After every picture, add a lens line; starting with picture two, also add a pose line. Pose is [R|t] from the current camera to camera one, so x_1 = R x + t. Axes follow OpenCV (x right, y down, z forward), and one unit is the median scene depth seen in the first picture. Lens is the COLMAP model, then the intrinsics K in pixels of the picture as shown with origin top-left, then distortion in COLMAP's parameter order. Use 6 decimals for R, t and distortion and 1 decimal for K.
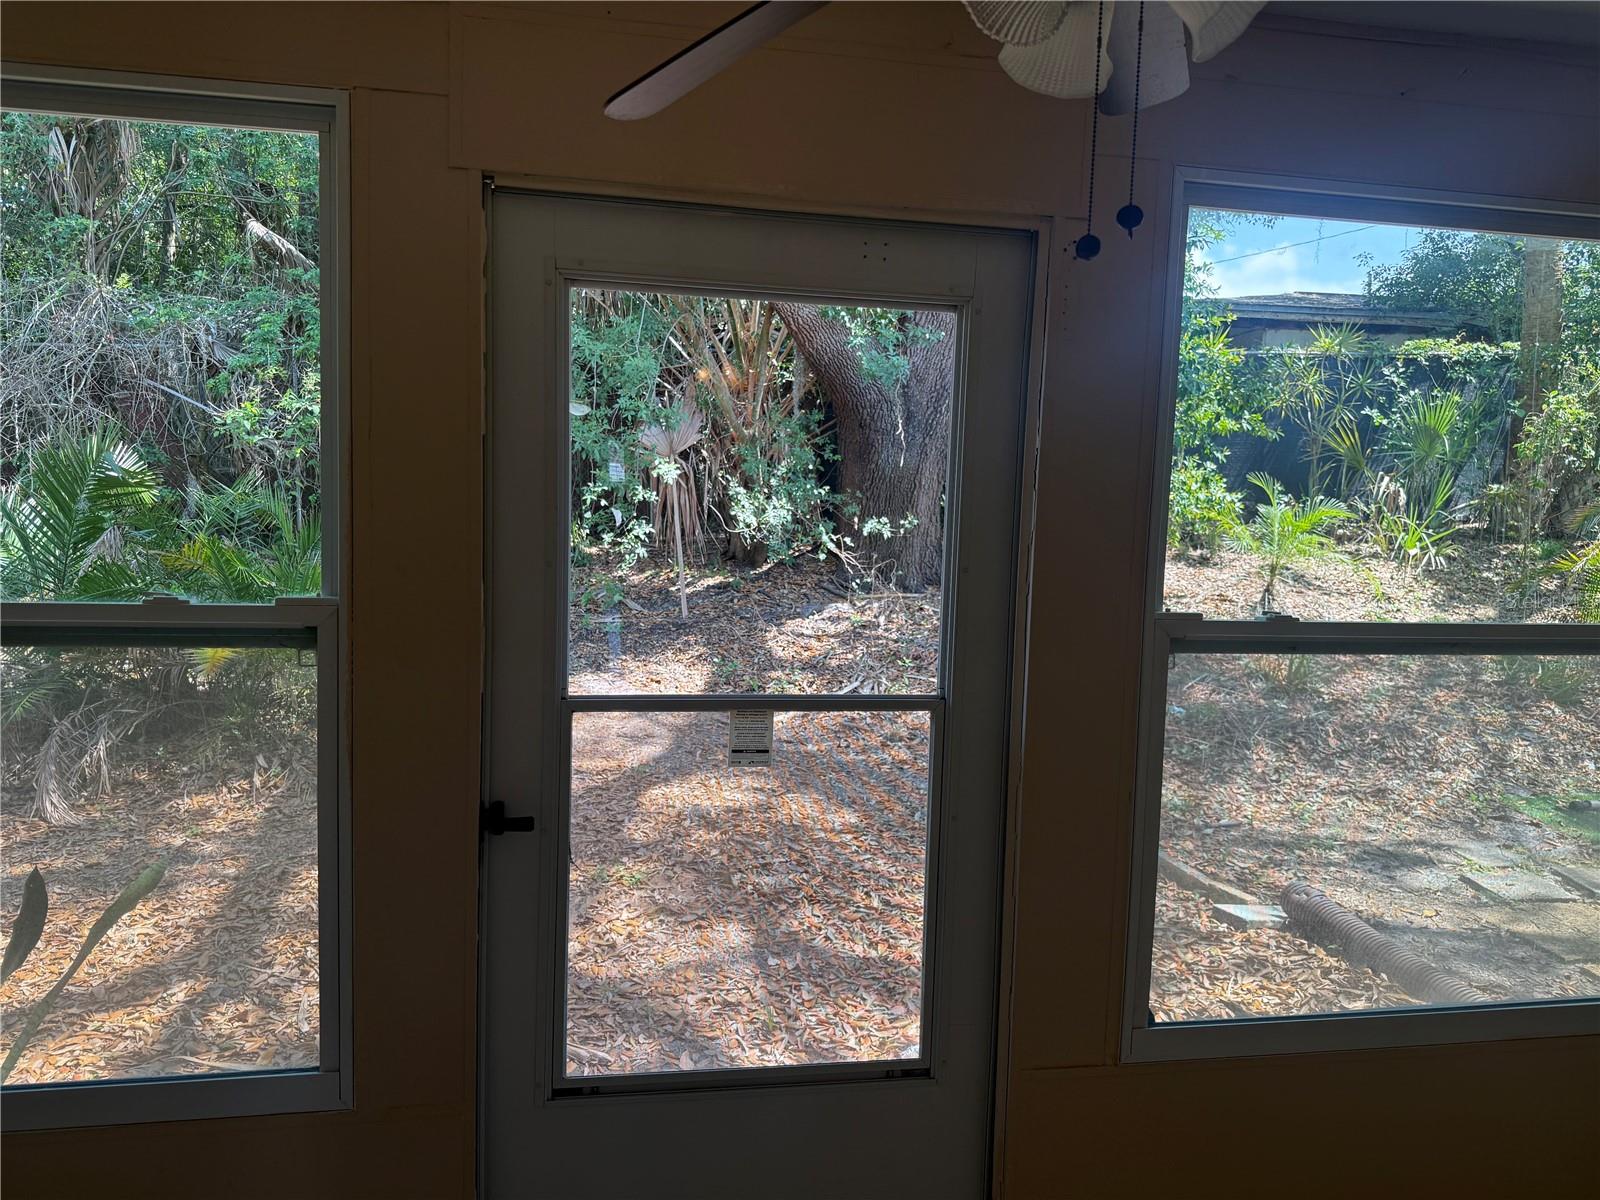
lens RADIAL K [[1119.3, 0, 794.2], [0, 1119.3, 594.3], [0, 0, 1]] dist [0.042529, -0.015226]
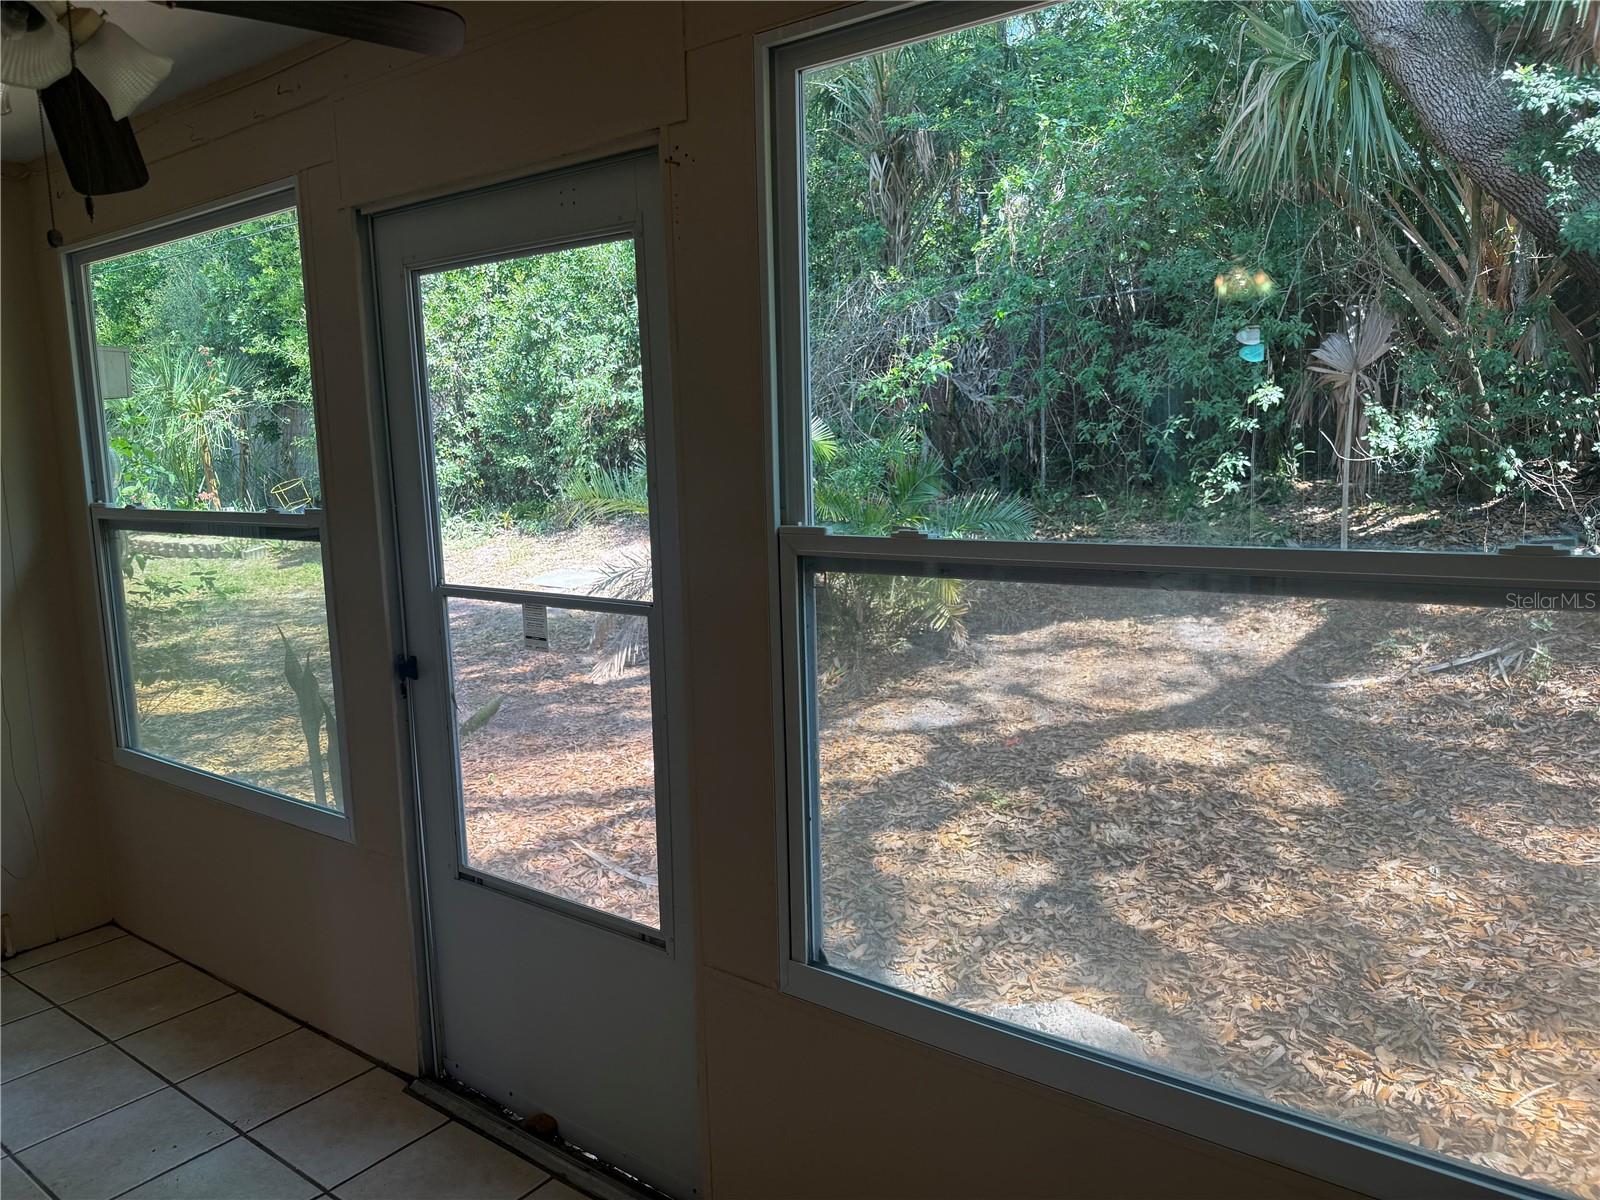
lens RADIAL K [[1119.3, 0, 784.4], [0, 1119.3, 610.3], [0, 0, 1]] dist [0.042529, -0.015226]
pose [[0.671143, 0.059496, -0.738937, 0.437437], [-0.015239, 0.997671, 0.066487, 0.010671], [0.741171, -0.033361, 0.670486, 0.161283]]
